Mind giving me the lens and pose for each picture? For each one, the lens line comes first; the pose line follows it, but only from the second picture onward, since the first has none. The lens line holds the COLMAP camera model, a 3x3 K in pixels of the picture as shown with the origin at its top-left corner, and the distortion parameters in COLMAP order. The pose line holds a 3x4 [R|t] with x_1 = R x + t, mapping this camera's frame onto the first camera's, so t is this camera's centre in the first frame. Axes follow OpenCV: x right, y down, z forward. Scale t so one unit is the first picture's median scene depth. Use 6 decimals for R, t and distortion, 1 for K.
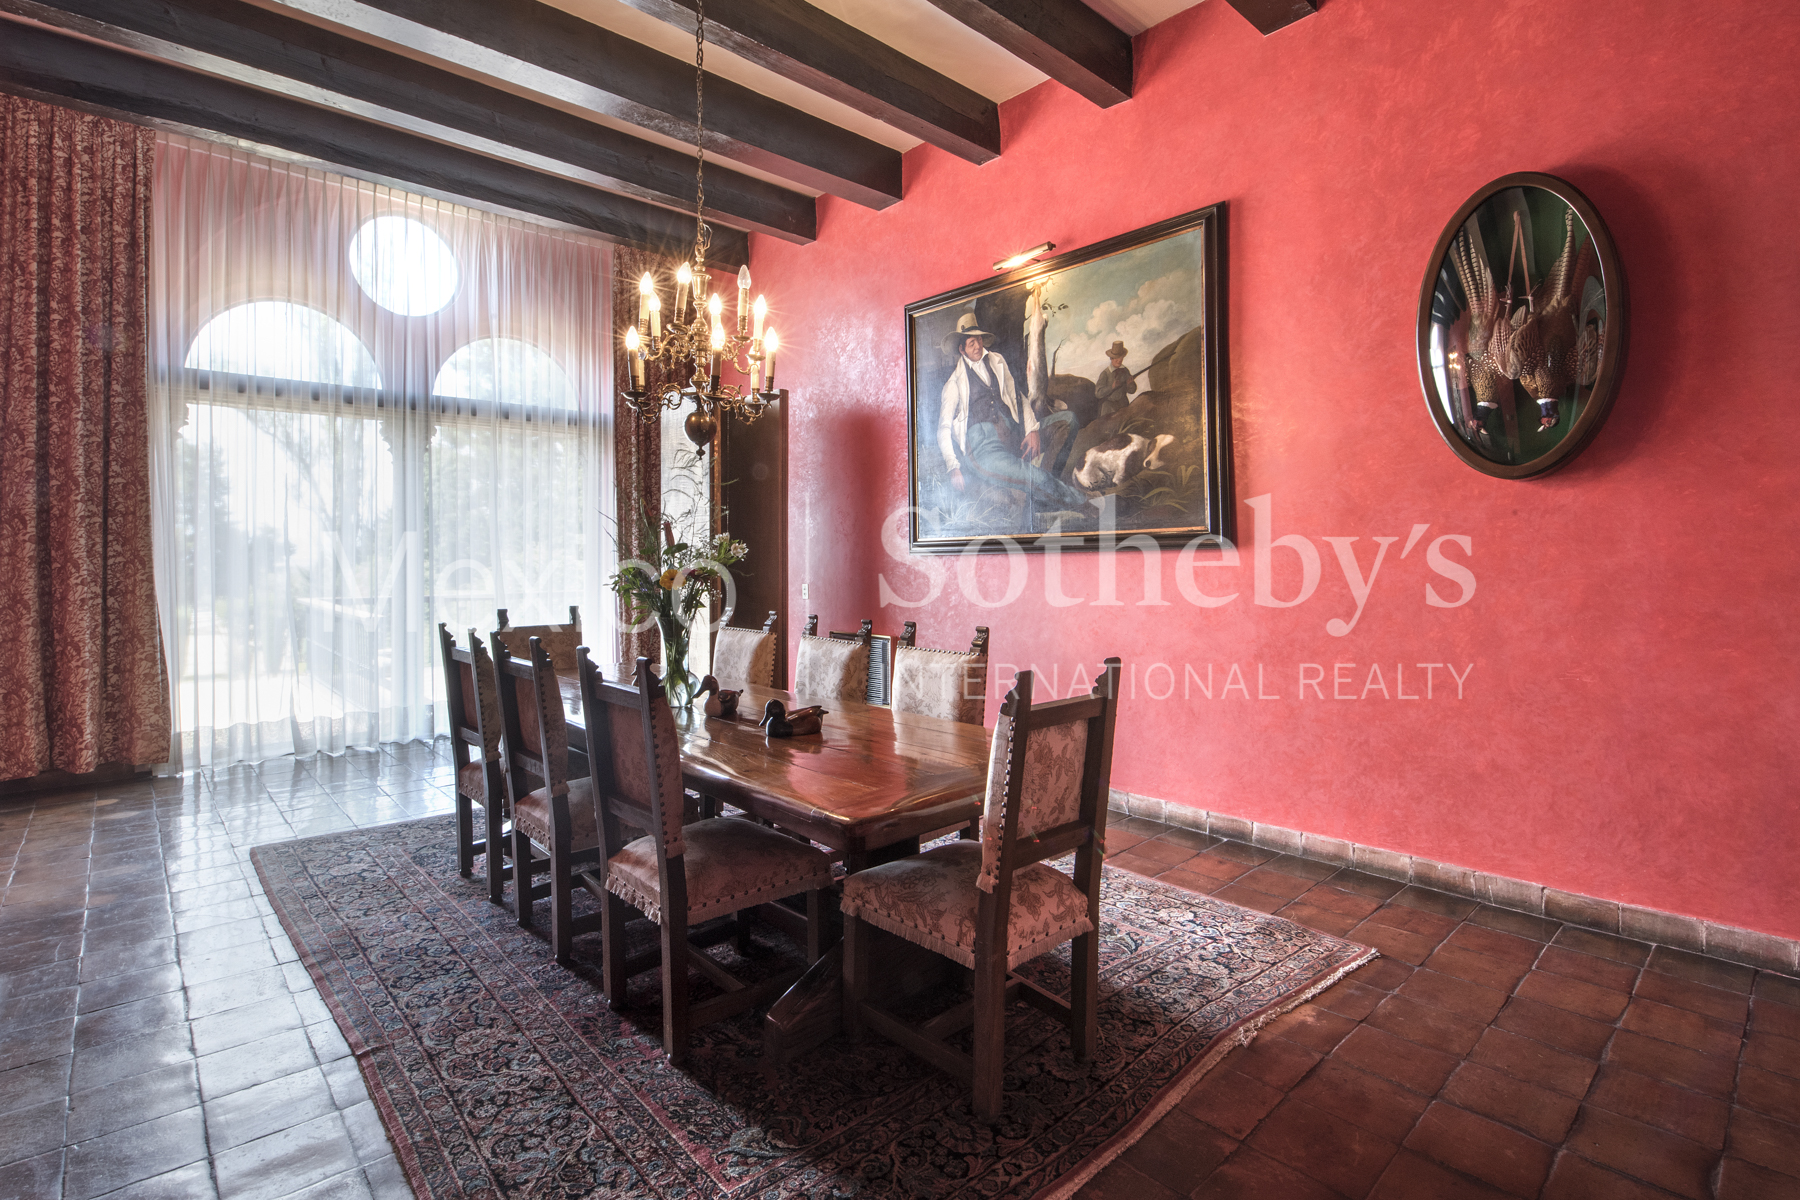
lens RADIAL K [[836.8, 0, 876.1], [0, 836.8, 563.2], [0, 0, 1]] dist [-0.004381, -0.000237]
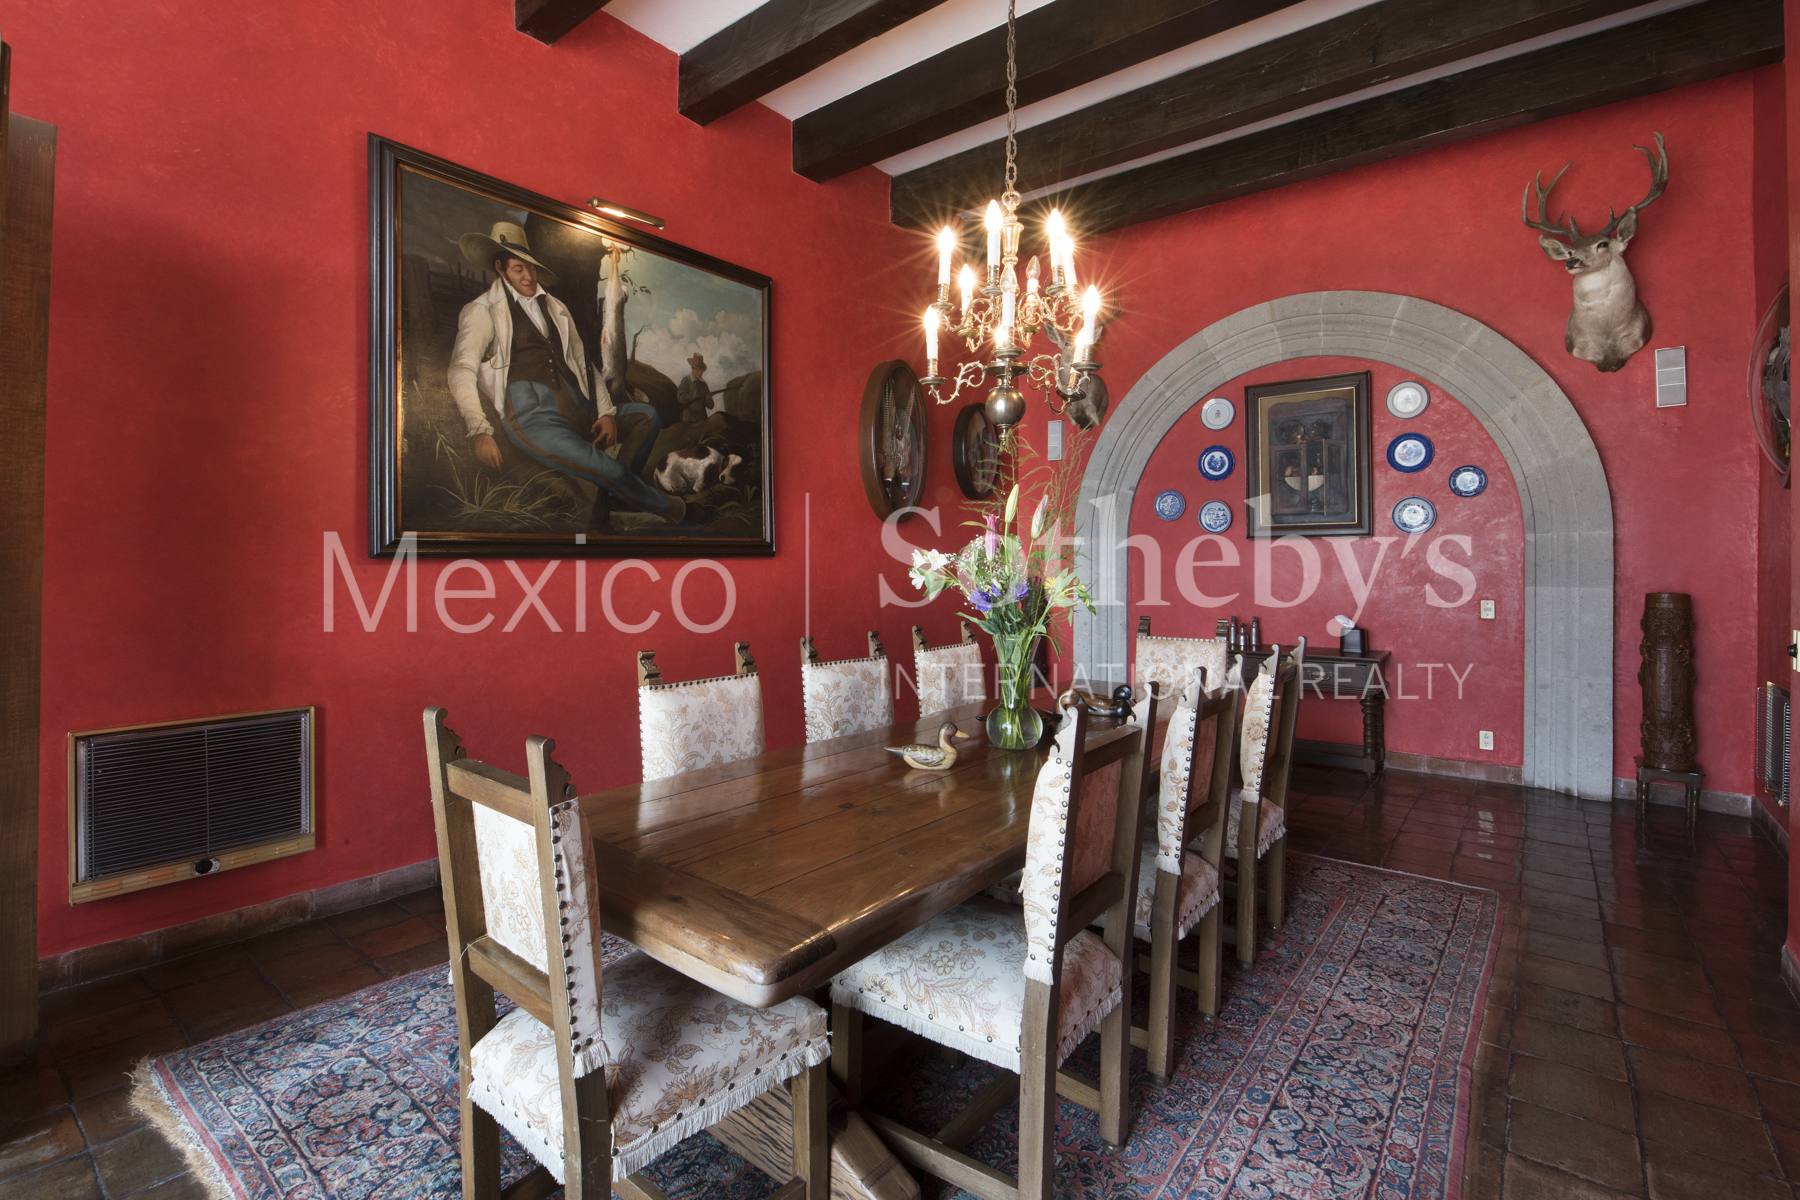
lens RADIAL K [[836.8, 0, 877.7], [0, 836.8, 558.7], [0, 0, 1]] dist [-0.004381, -0.000237]
pose [[-0.158802, 0.007862, 0.987279, -0.742677], [0.002919, 0.999968, -0.007493, -0.004447], [-0.987306, 0.001692, -0.158820, 0.922992]]
